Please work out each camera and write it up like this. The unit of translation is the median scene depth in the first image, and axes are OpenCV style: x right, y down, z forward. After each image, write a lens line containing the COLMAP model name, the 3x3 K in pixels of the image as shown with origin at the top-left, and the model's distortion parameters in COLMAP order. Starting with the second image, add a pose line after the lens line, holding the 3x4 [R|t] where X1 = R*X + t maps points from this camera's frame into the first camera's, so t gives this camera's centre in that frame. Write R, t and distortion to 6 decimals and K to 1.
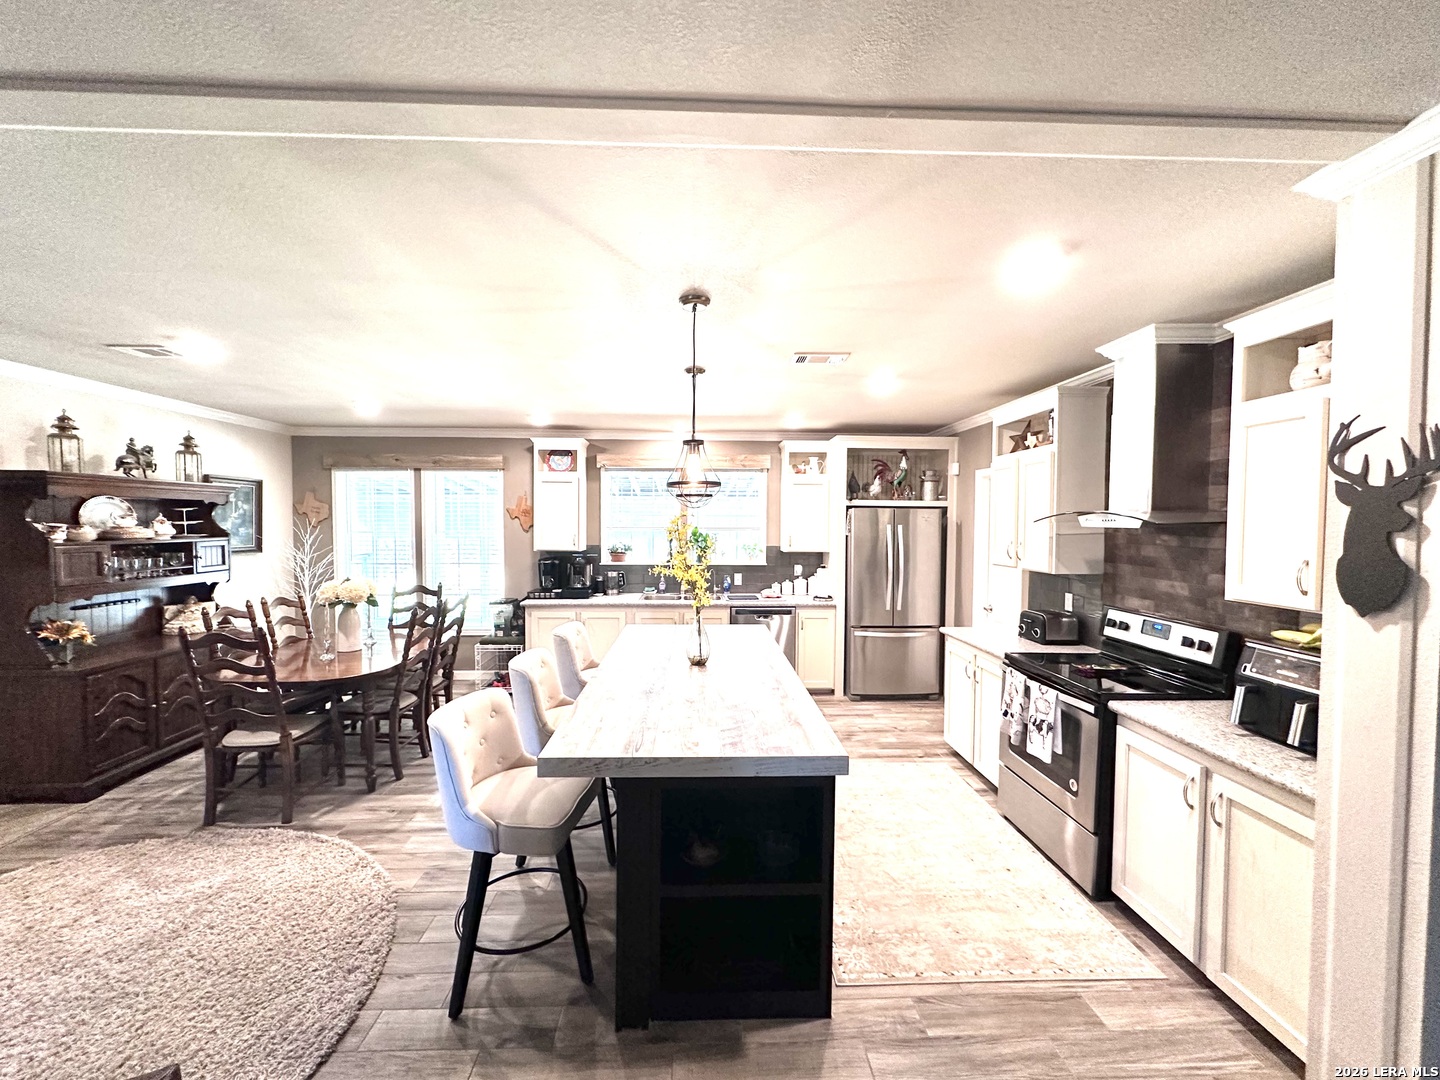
lens RADIAL K [[575.7, 0, 717.8], [0, 575.7, 539.7], [0, 0, 1]] dist [-0.000873, 0.000455]
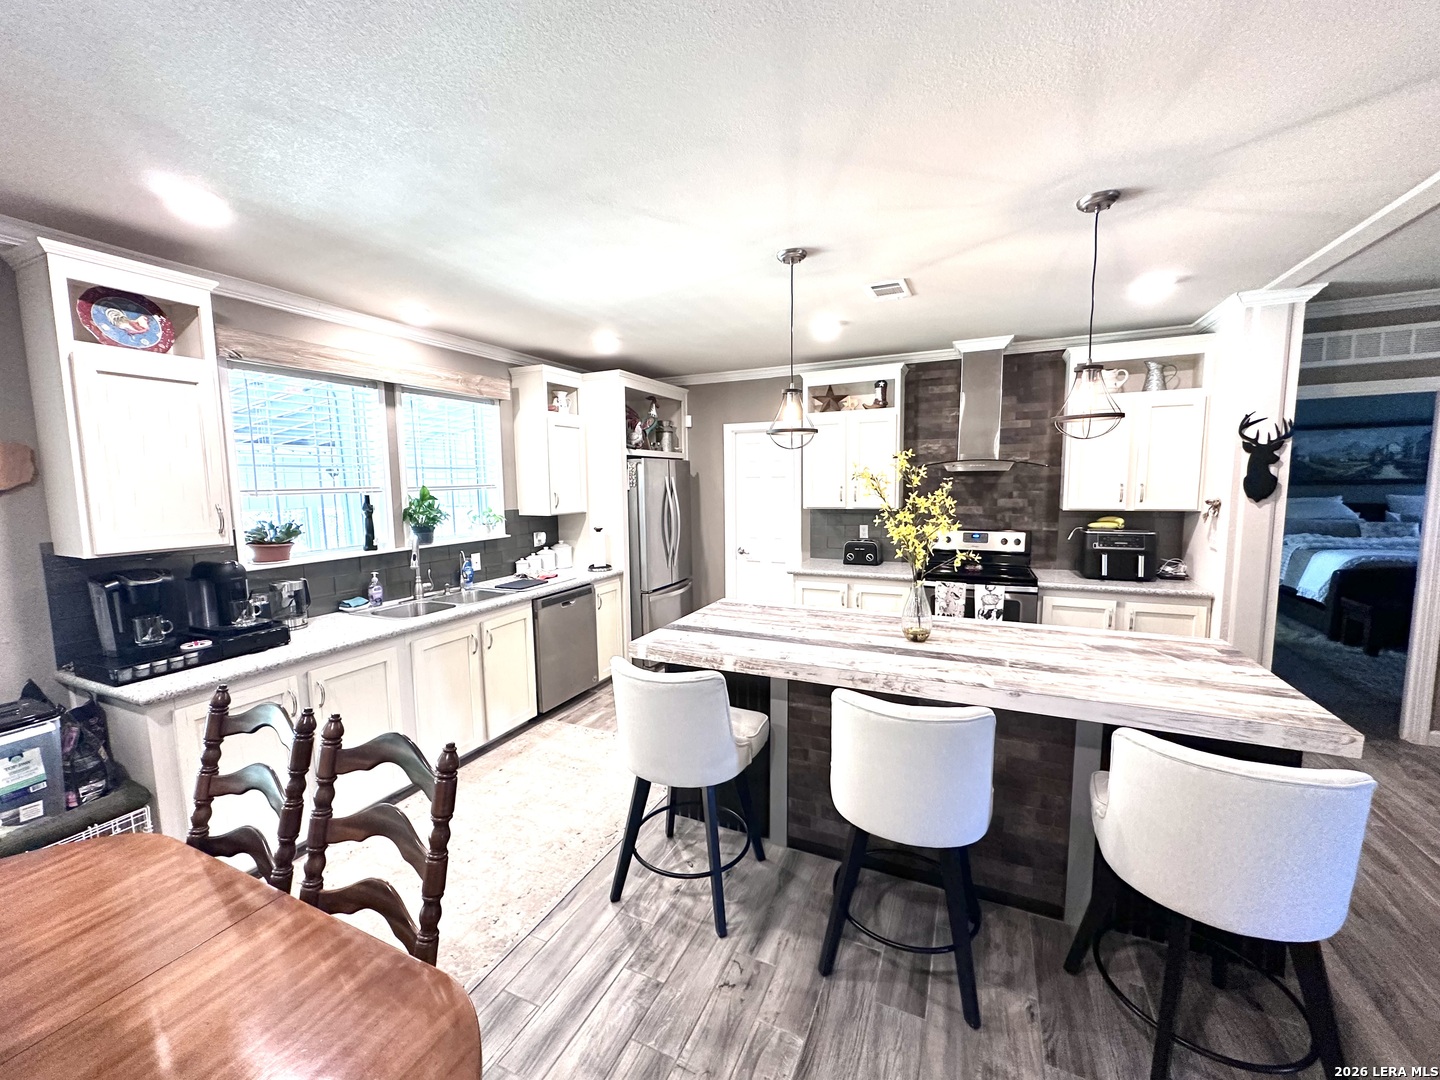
lens RADIAL K [[575.7, 0, 717.8], [0, 575.7, 539.7], [0, 0, 1]] dist [-0.000873, 0.000455]
pose [[0.449254, -0.106812, 0.886996, -0.597835], [0.047018, 0.994278, 0.095917, -0.012082], [-0.892166, -0.001386, 0.451705, 0.605125]]
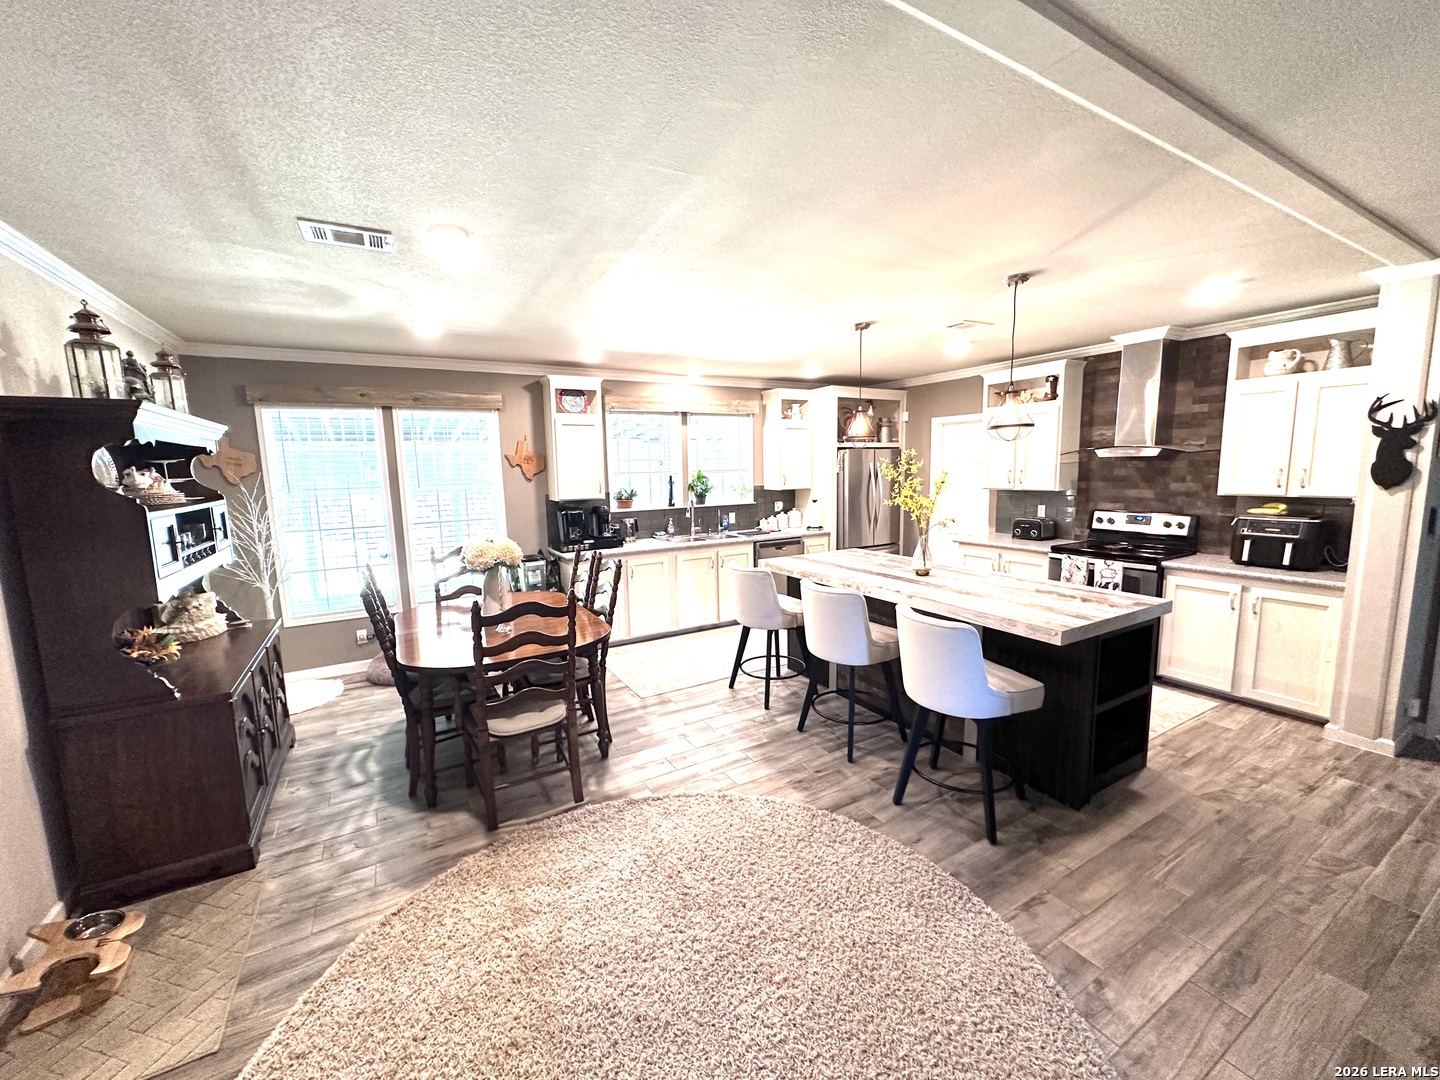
lens RADIAL K [[575.7, 0, 717.8], [0, 575.7, 539.7], [0, 0, 1]] dist [-0.000873, 0.000455]
pose [[0.881795, -0.085497, 0.463819, -0.673887], [0.042869, 0.993890, 0.101706, -0.001950], [-0.469681, -0.069800, 0.880073, 0.088089]]
